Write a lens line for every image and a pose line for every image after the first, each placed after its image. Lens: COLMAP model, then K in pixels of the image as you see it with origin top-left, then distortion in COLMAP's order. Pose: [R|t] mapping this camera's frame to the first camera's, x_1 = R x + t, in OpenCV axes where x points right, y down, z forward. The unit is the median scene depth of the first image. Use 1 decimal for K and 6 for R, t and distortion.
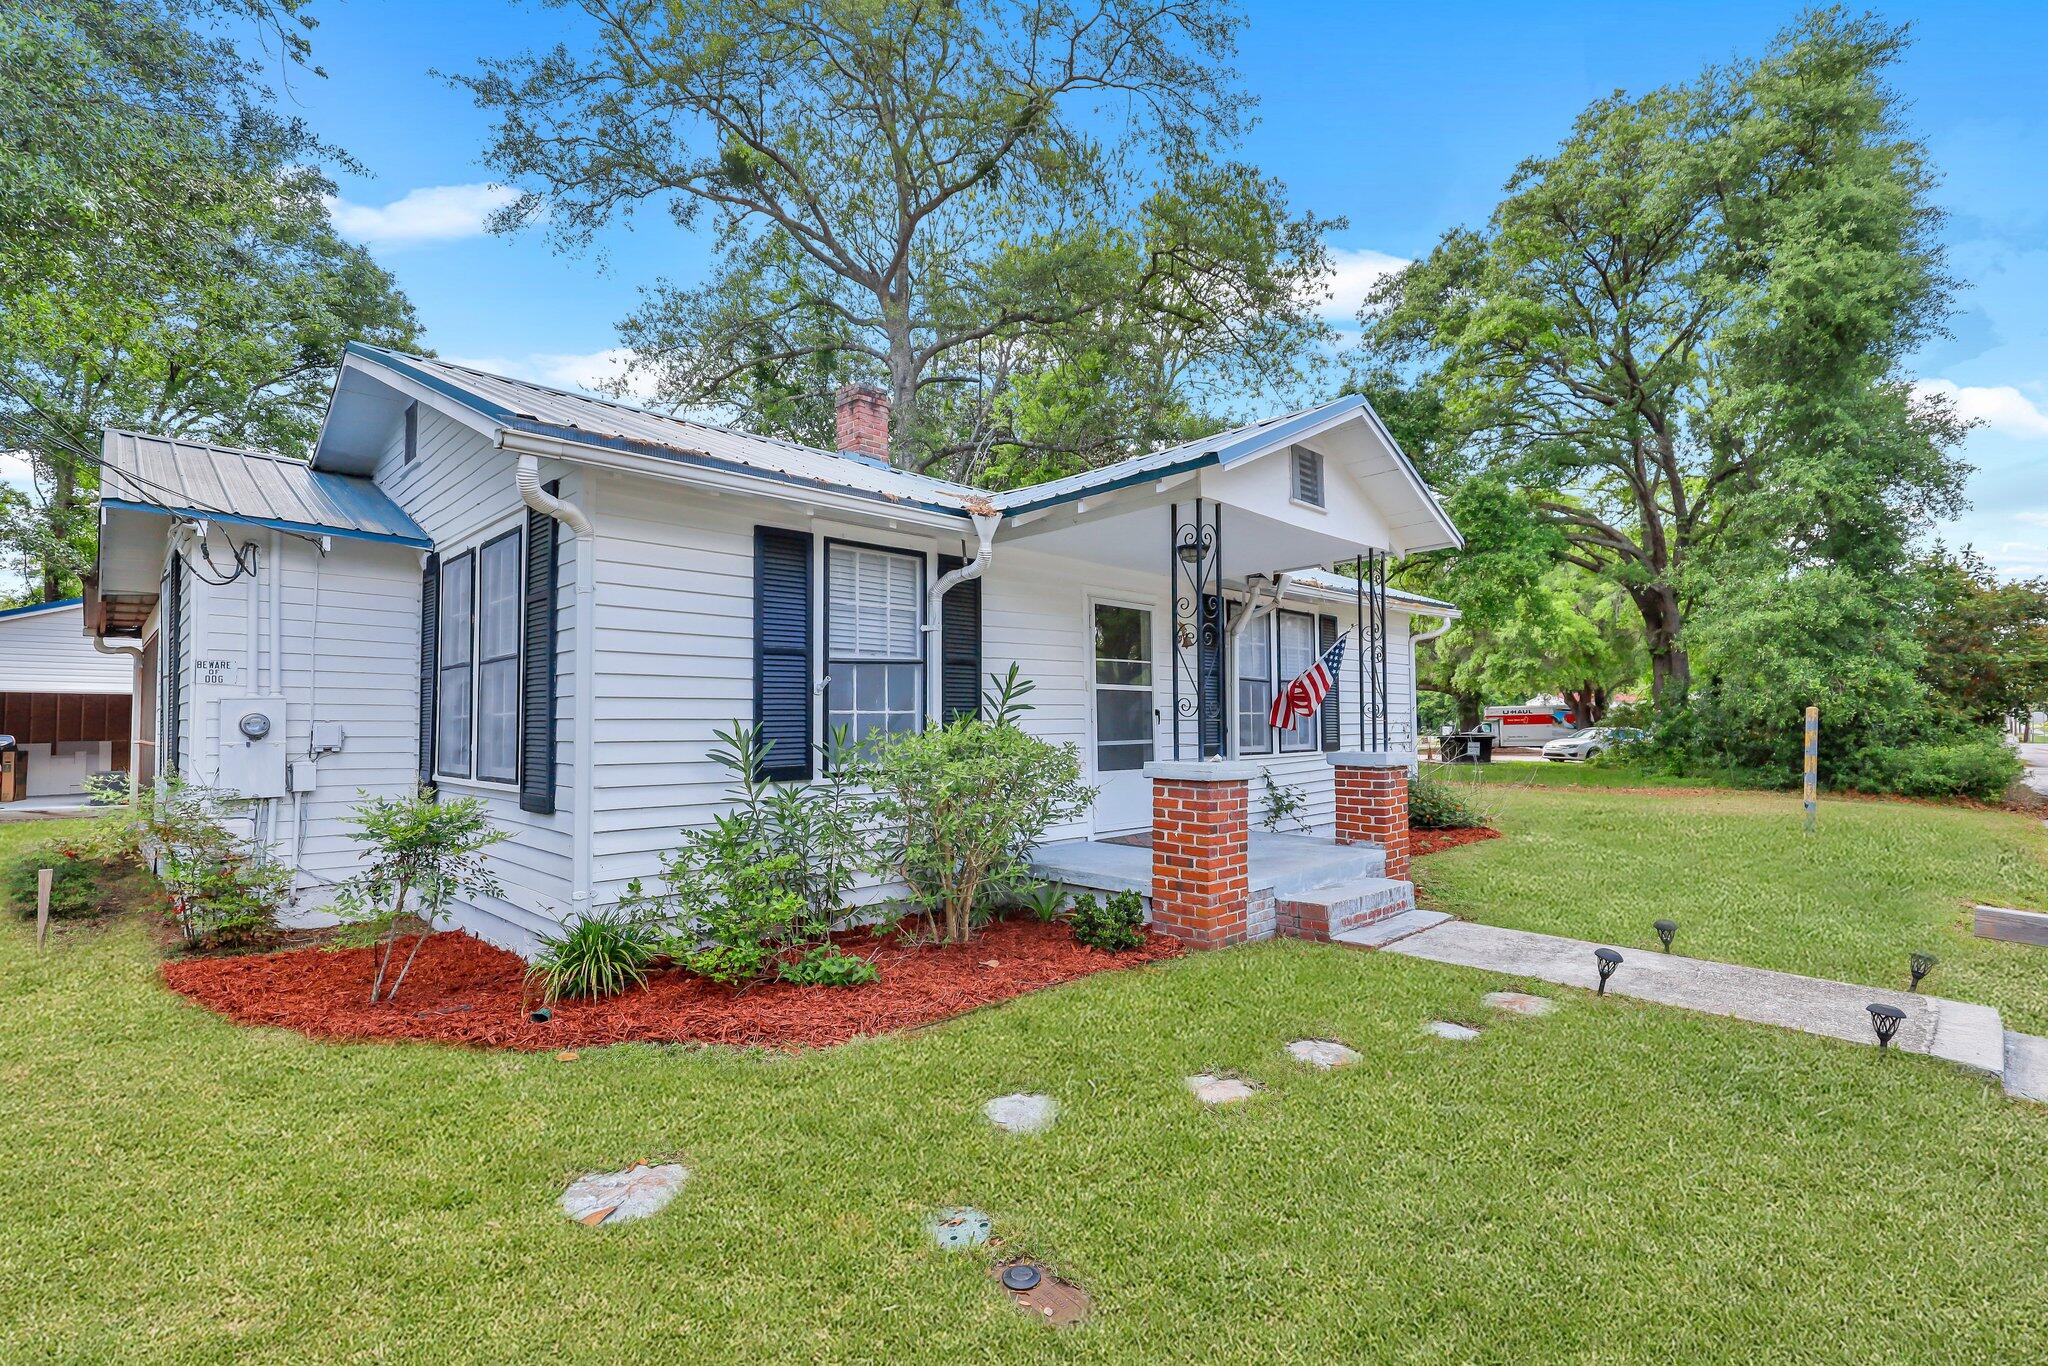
lens RADIAL K [[923.6, 0, 1024.0], [0, 923.6, 683.0], [0, 0, 1]] dist [0.001712, 0.000138]
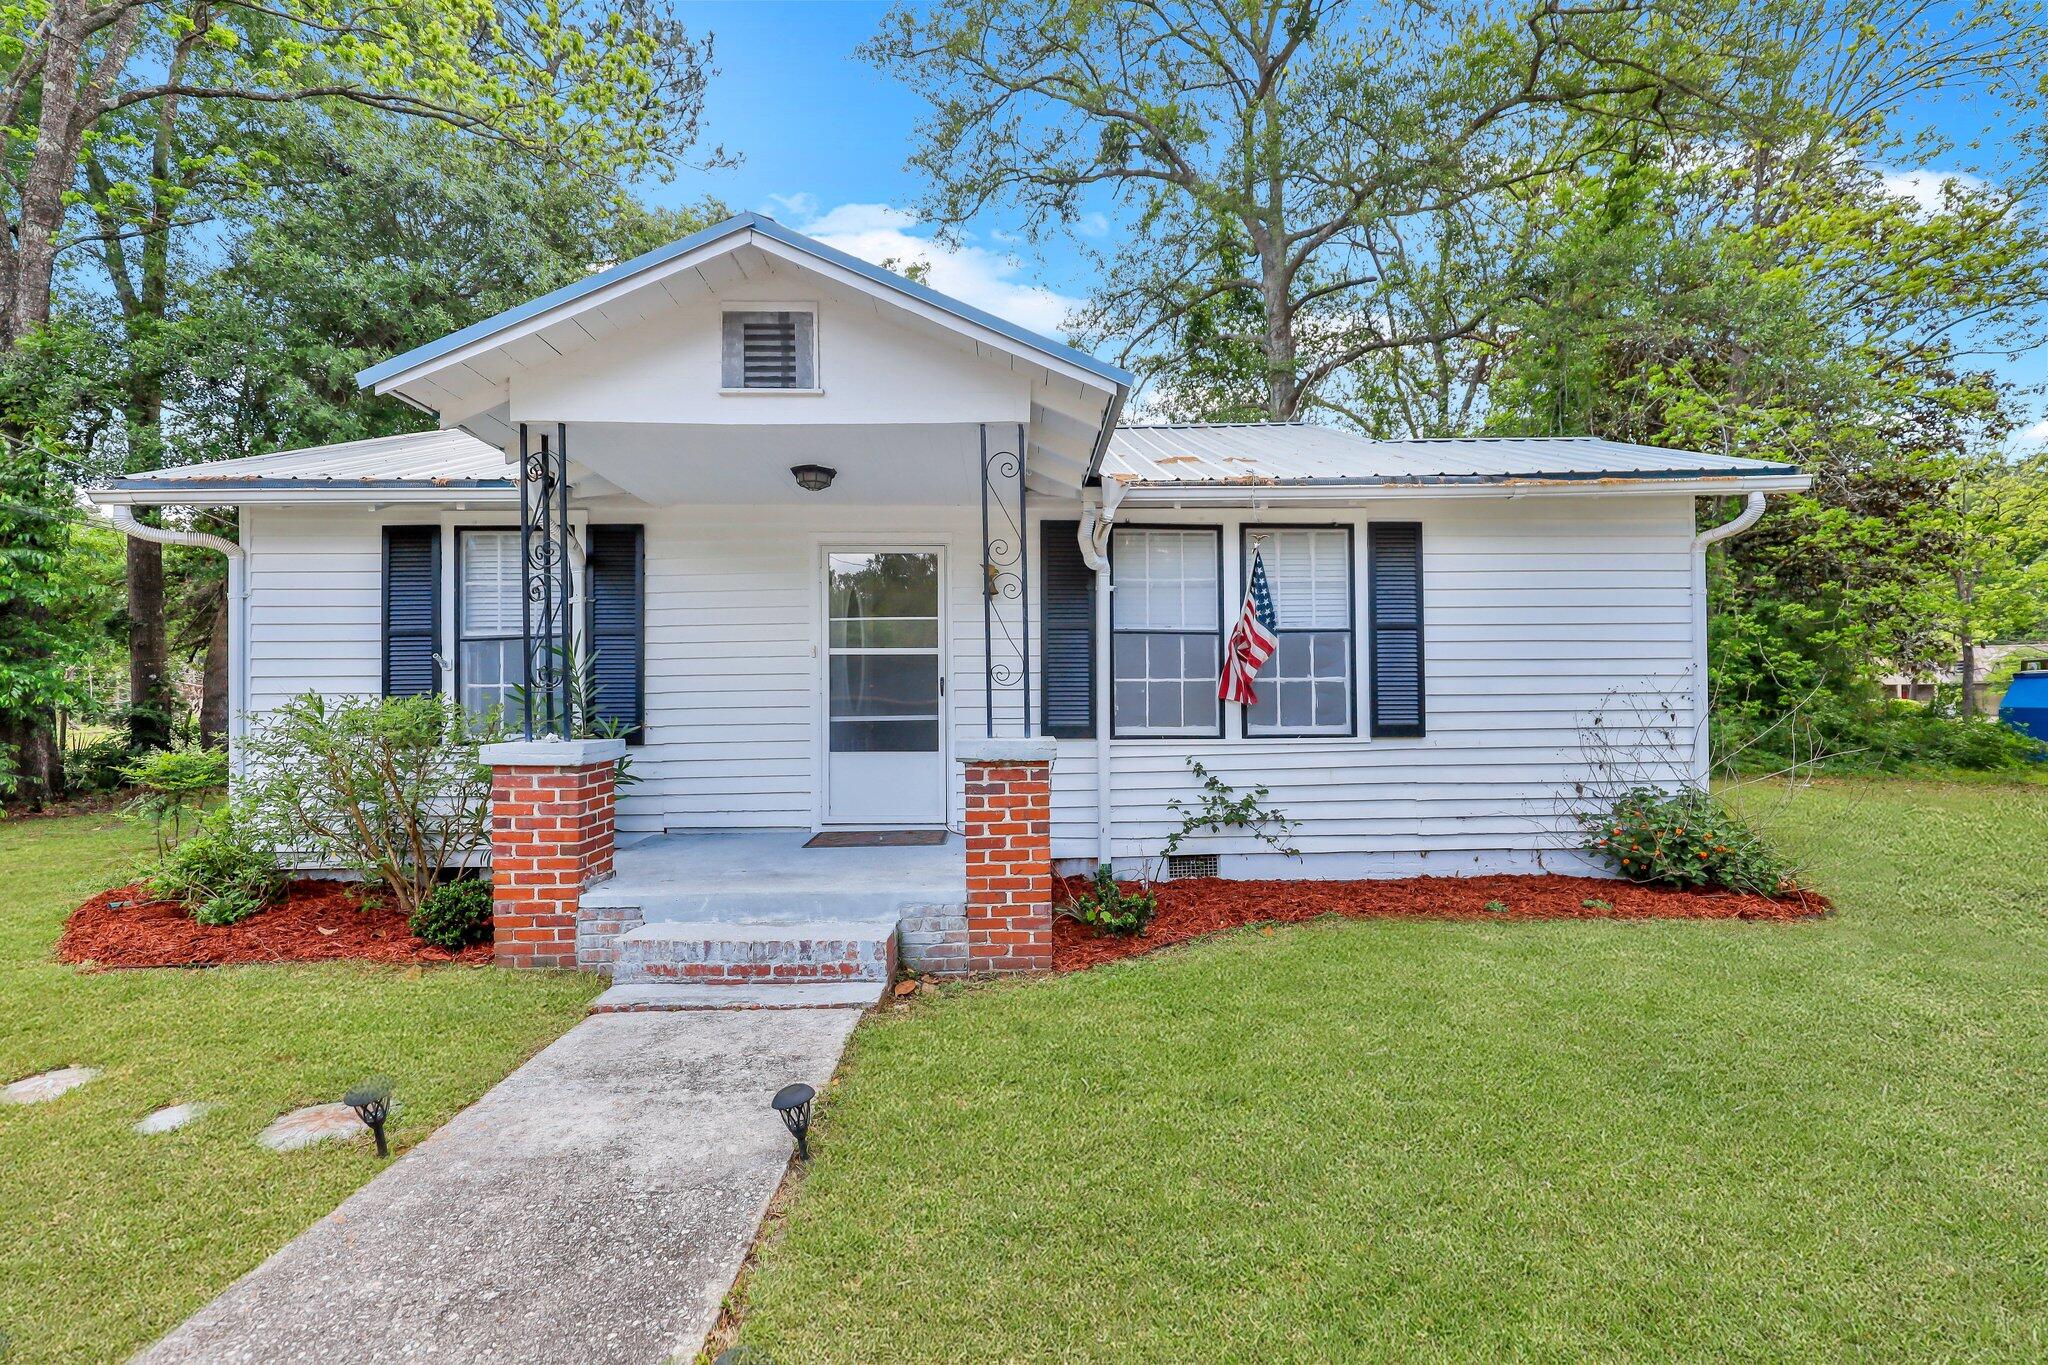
lens RADIAL K [[911.5, 0, 1023.8], [0, 911.5, 696.9], [0, 0, 1]] dist [-0.000540, -0.000037]
pose [[0.726522, 0.001512, -0.687141, 0.824396], [0.032312, 0.998816, 0.036361, 0.021724], [0.686383, -0.048620, 0.725613, 0.541797]]
